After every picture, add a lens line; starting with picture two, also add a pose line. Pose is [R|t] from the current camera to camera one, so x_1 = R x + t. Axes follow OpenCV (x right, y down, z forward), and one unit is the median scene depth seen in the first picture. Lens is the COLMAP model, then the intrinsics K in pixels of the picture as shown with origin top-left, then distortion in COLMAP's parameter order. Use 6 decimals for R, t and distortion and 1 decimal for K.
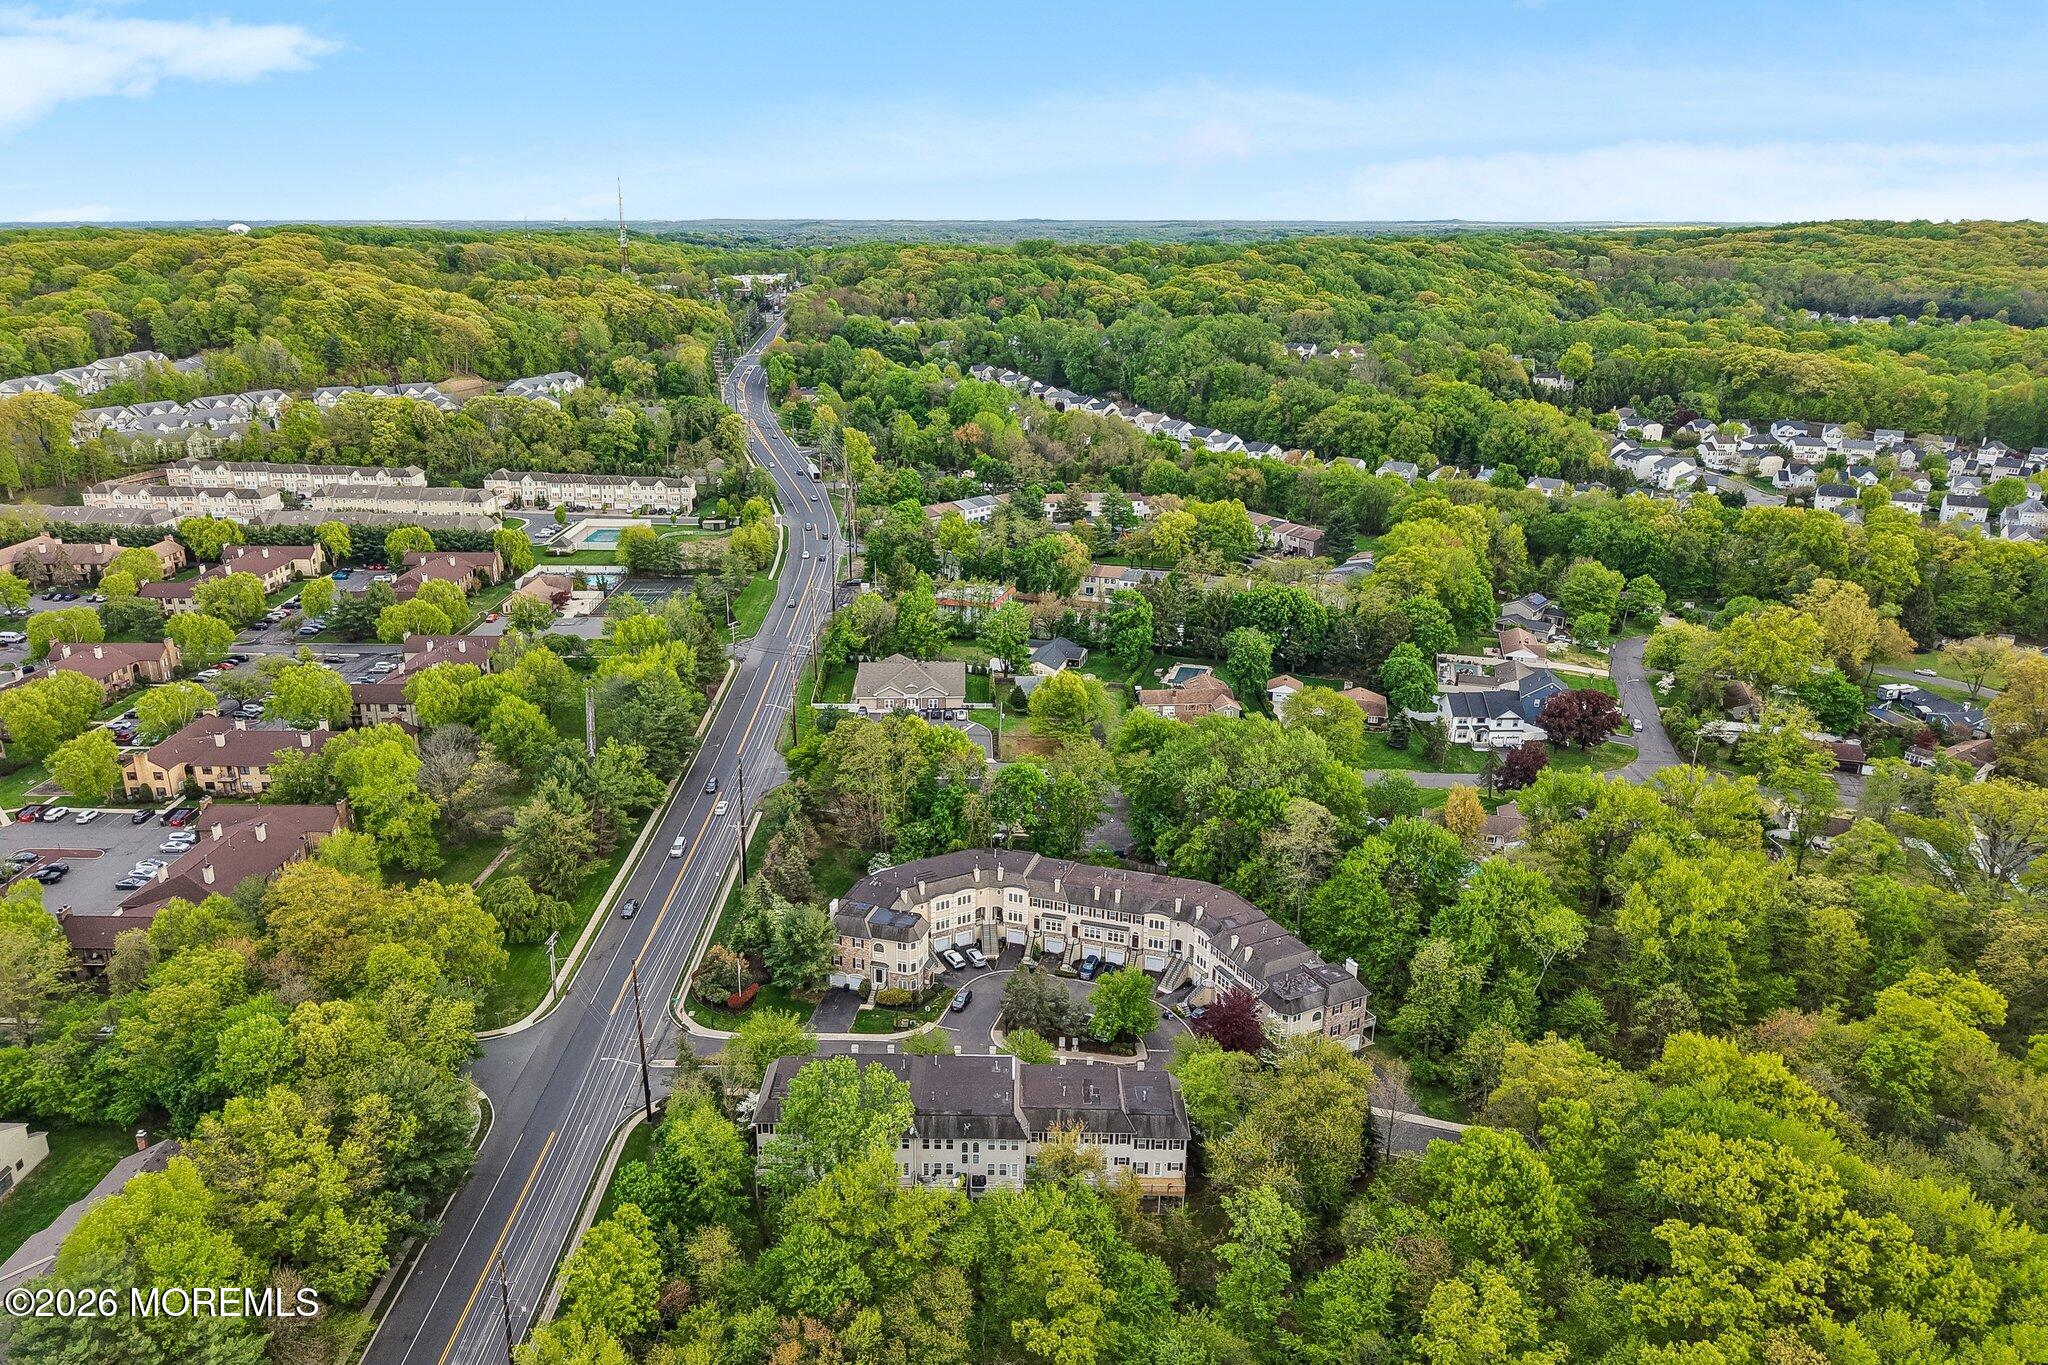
lens RADIAL K [[1409.9, 0, 1029.2], [0, 1409.9, 675.2], [0, 0, 1]] dist [0.049446, -0.059396]
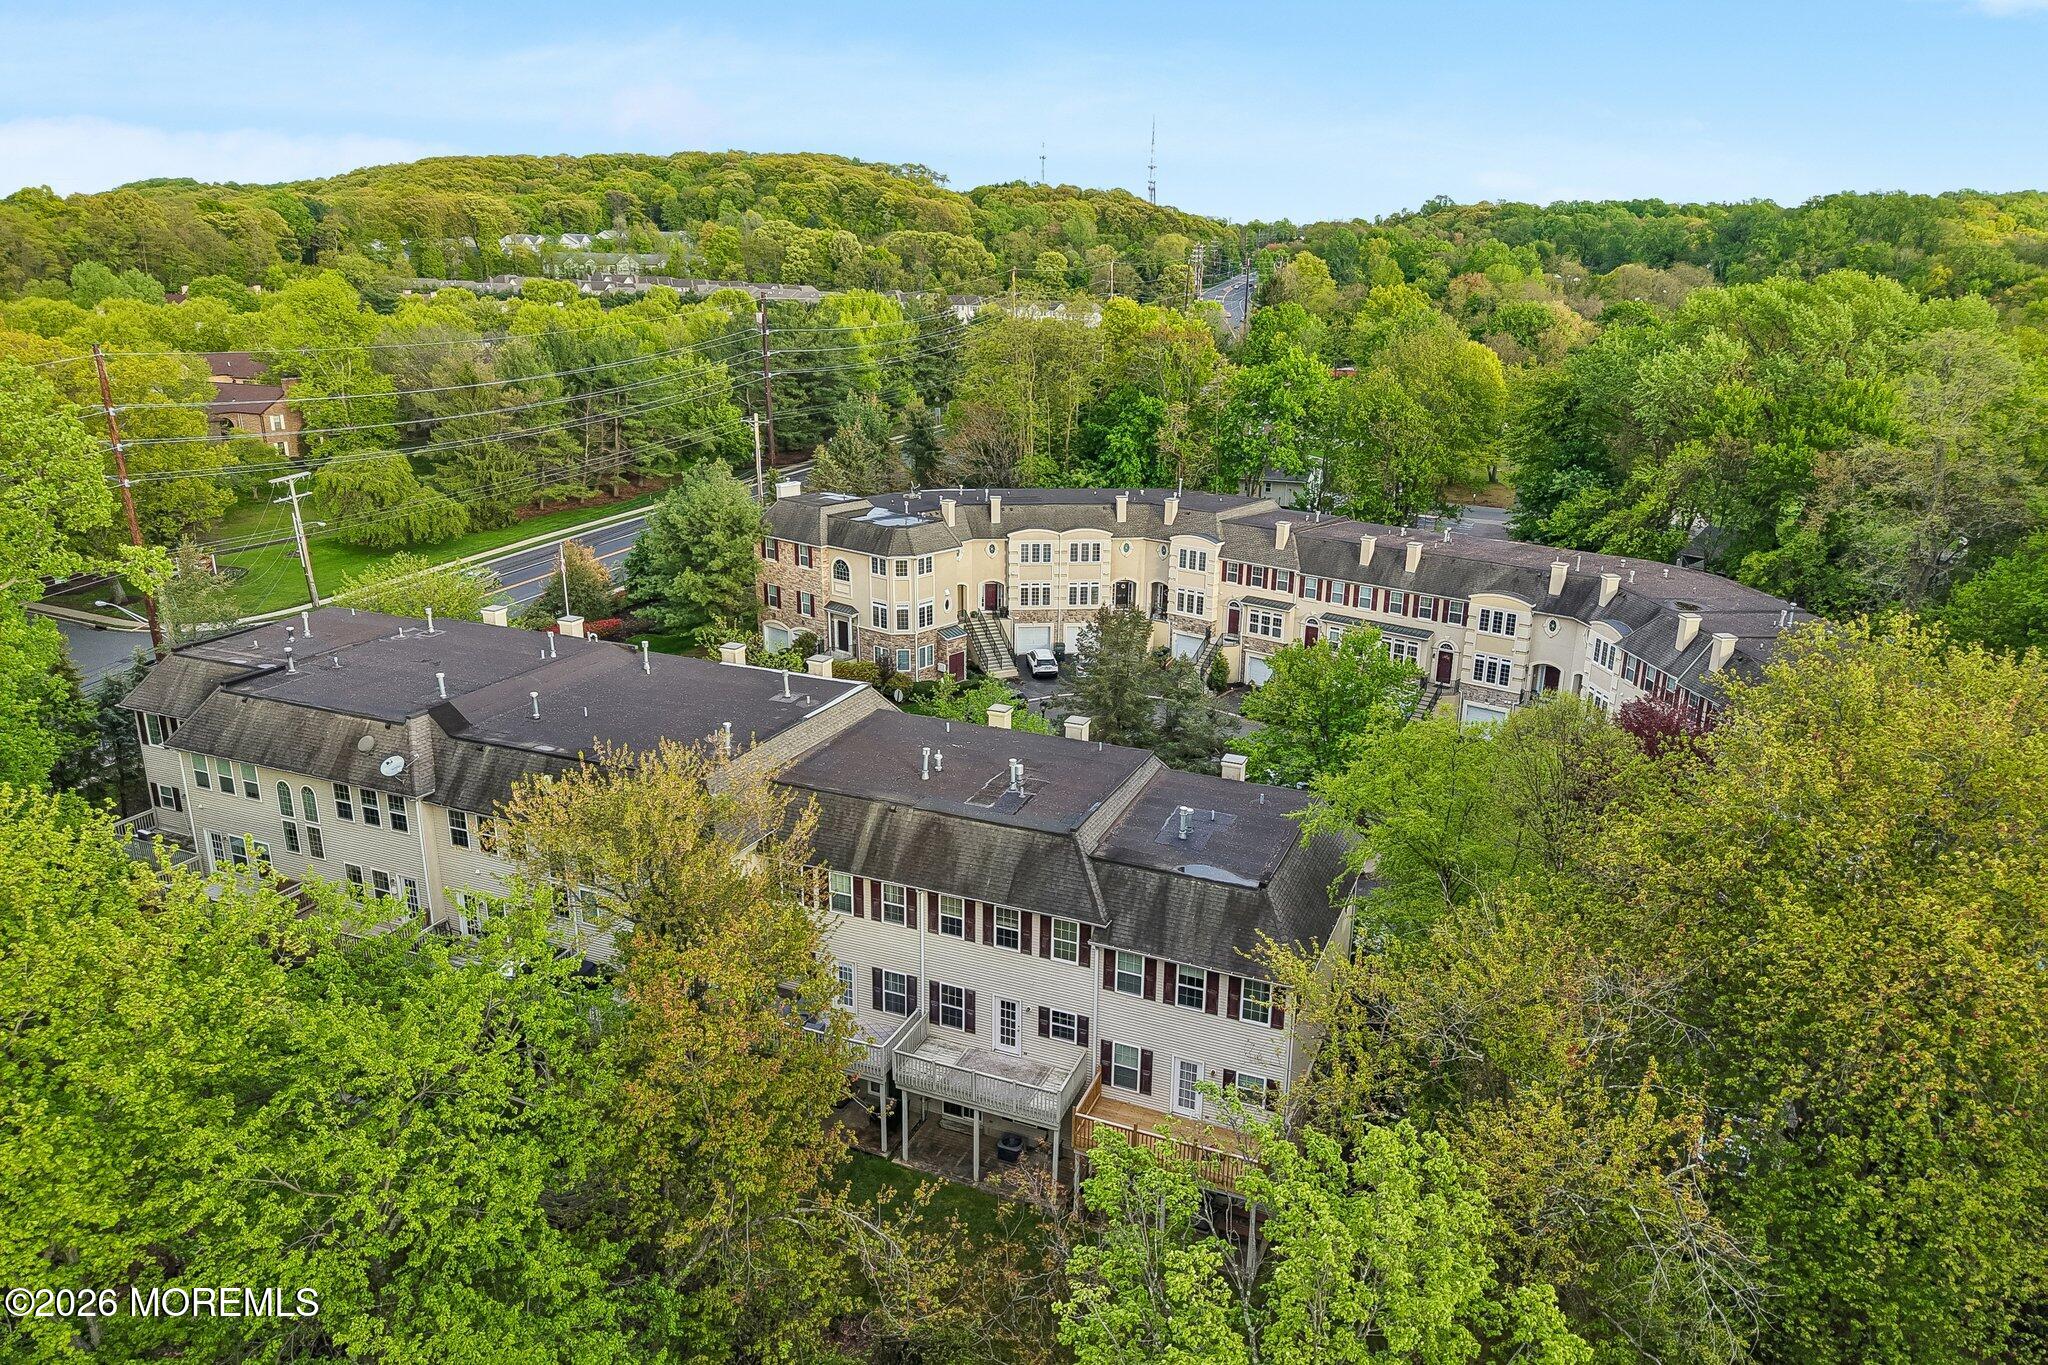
lens RADIAL K [[1409.9, 0, 1035.9], [0, 1409.9, 689.7], [0, 0, 1]] dist [0.049446, -0.059396]
pose [[0.922340, 0.115685, -0.368654, 0.064295], [-0.128536, 0.991650, -0.010402, 0.115832], [0.364372, 0.056980, 0.929508, 0.303422]]
